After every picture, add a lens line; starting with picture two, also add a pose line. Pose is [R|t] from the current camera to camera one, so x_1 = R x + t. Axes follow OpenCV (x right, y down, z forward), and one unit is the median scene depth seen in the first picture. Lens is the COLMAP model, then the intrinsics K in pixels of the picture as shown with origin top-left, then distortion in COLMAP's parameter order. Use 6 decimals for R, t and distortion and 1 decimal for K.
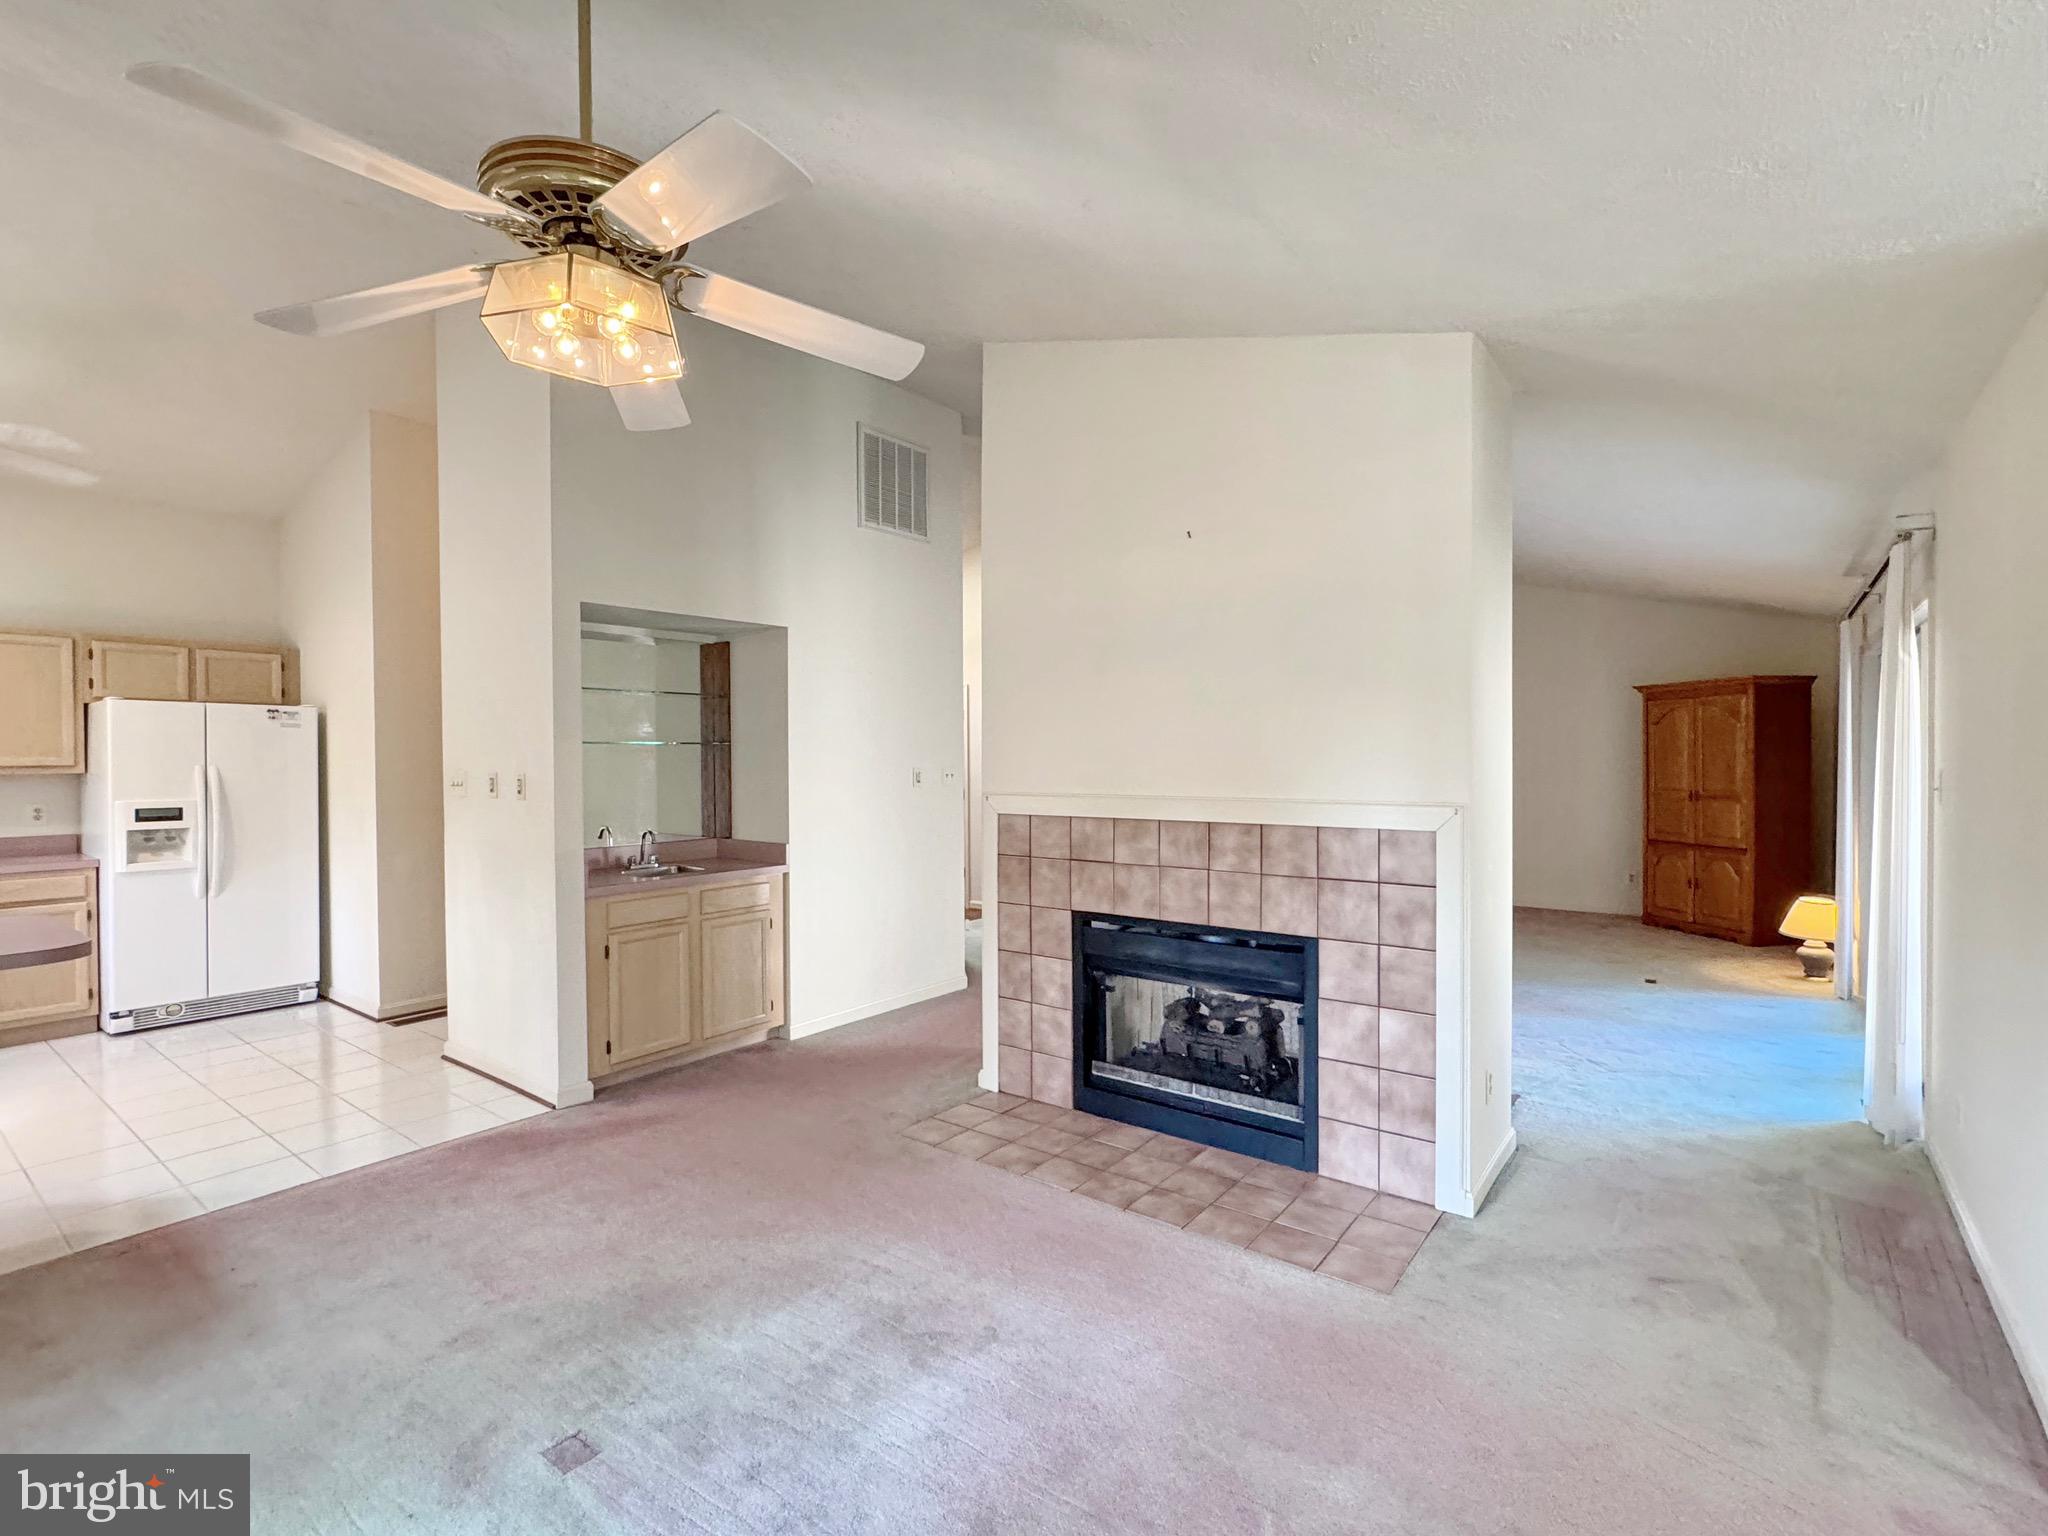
lens RADIAL K [[954.3, 0, 1024.0], [0, 954.3, 768.0], [0, 0, 1]] dist [0.000017, 0.000440]
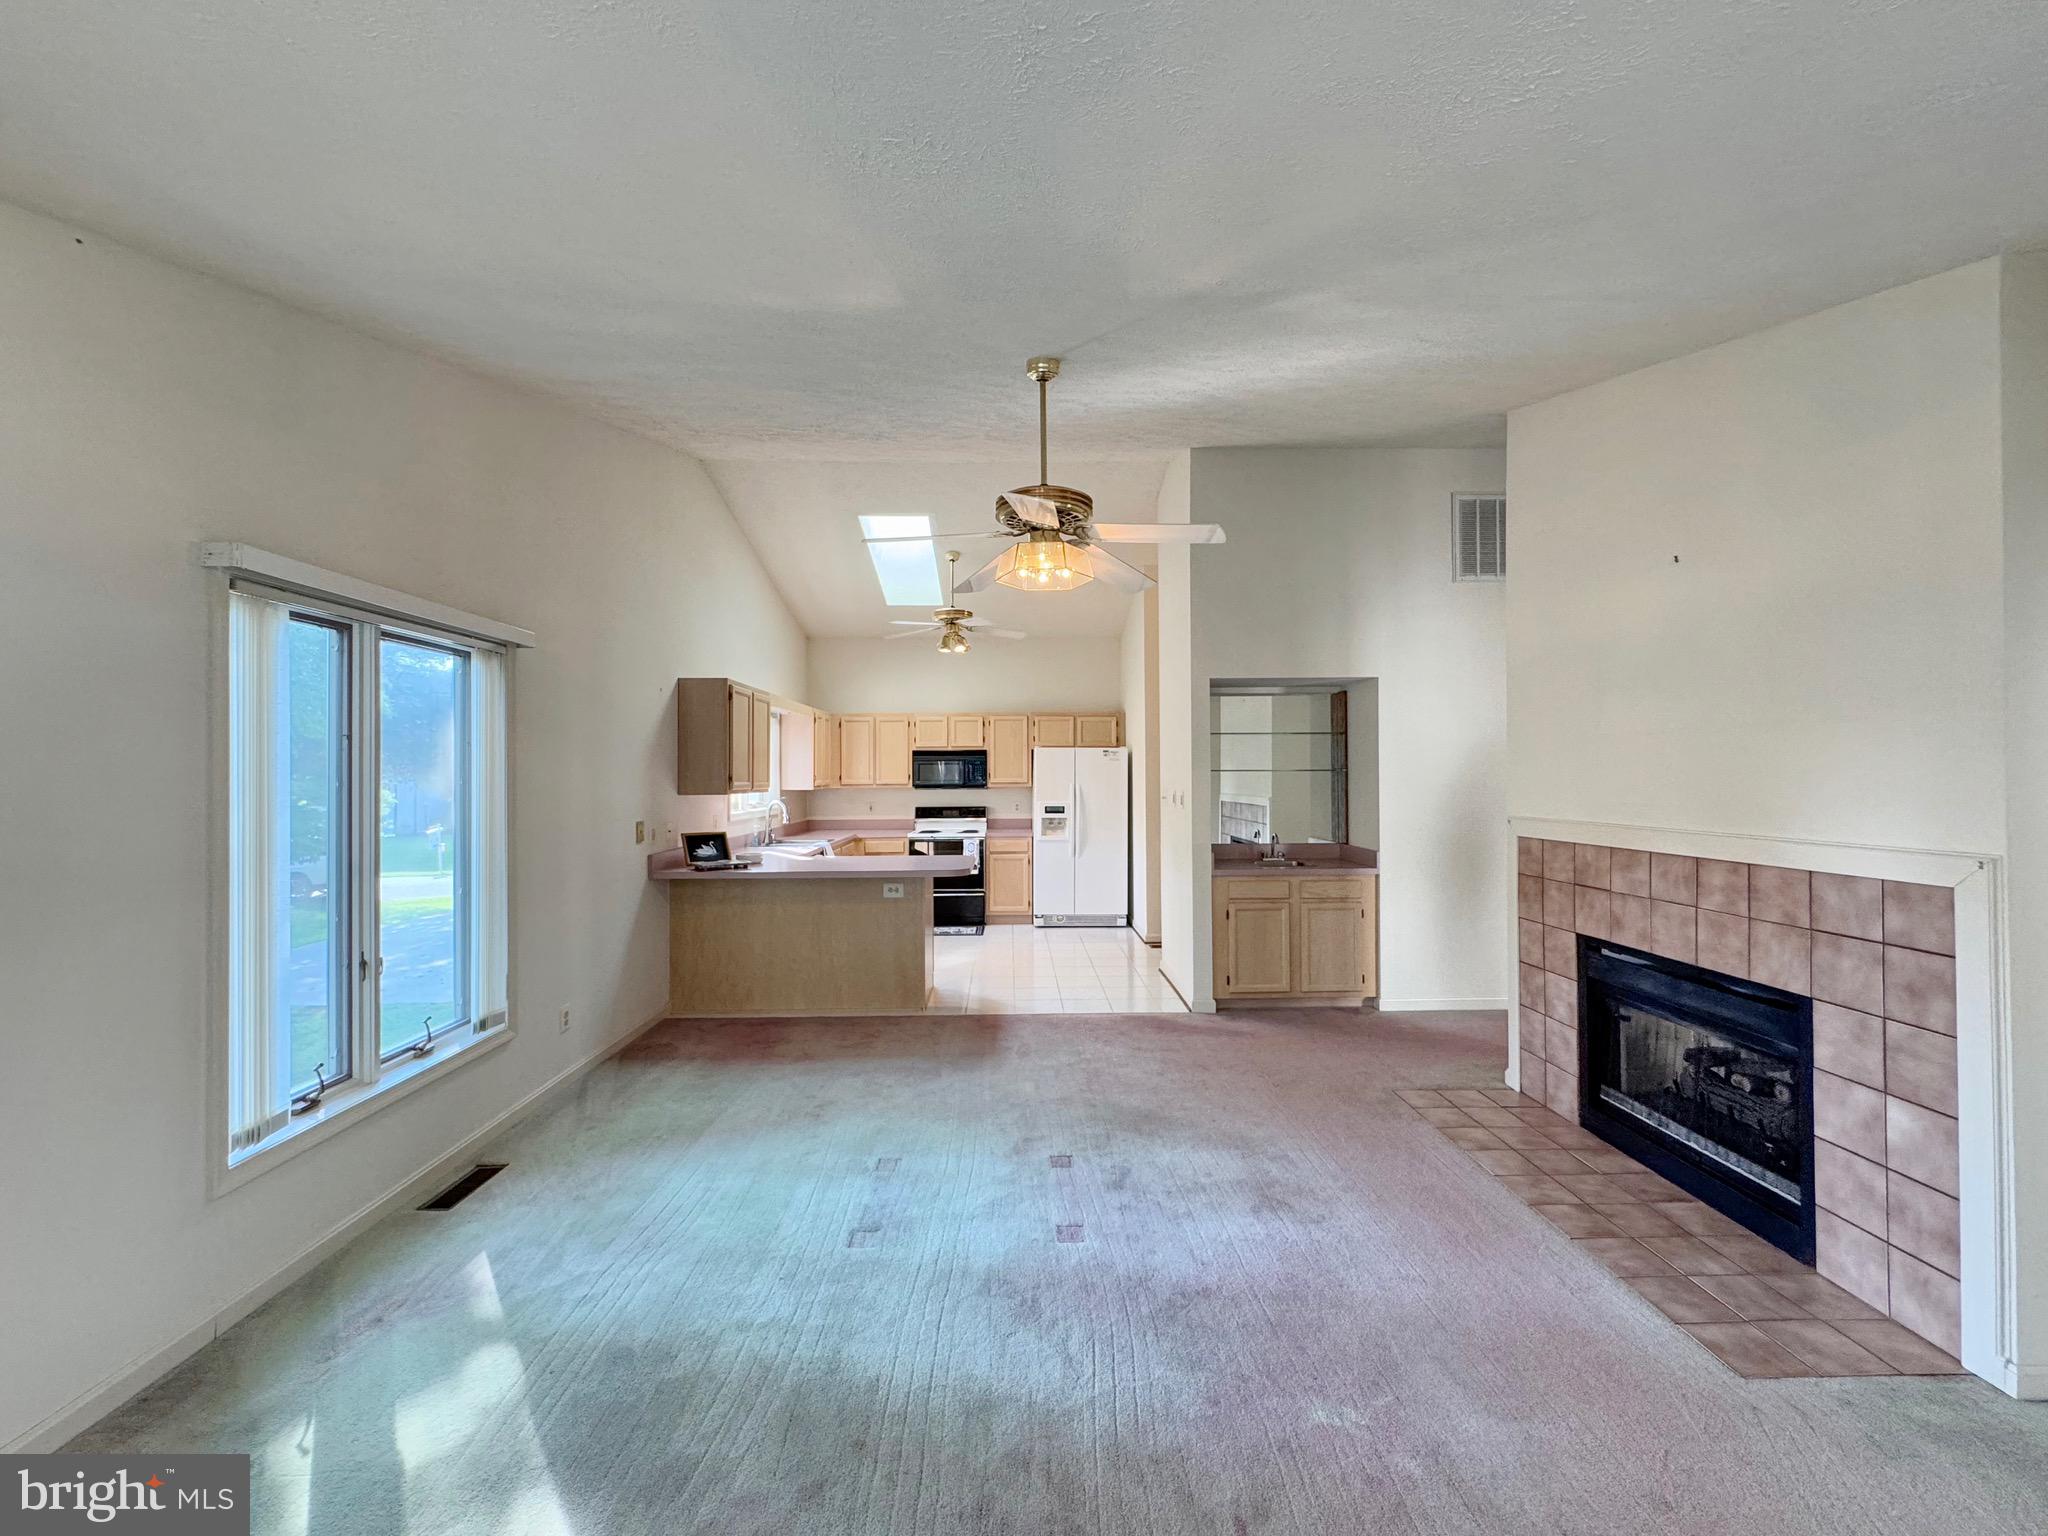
lens RADIAL K [[821.1, 0, 1024.0], [0, 821.1, 768.0], [0, 0, 1]] dist [0.000485, 0.000314]
pose [[0.620248, -0.004989, -0.784390, 0.386055], [-0.007292, 0.999900, -0.012125, -0.015920], [0.784372, 0.013240, 0.620149, -0.032072]]
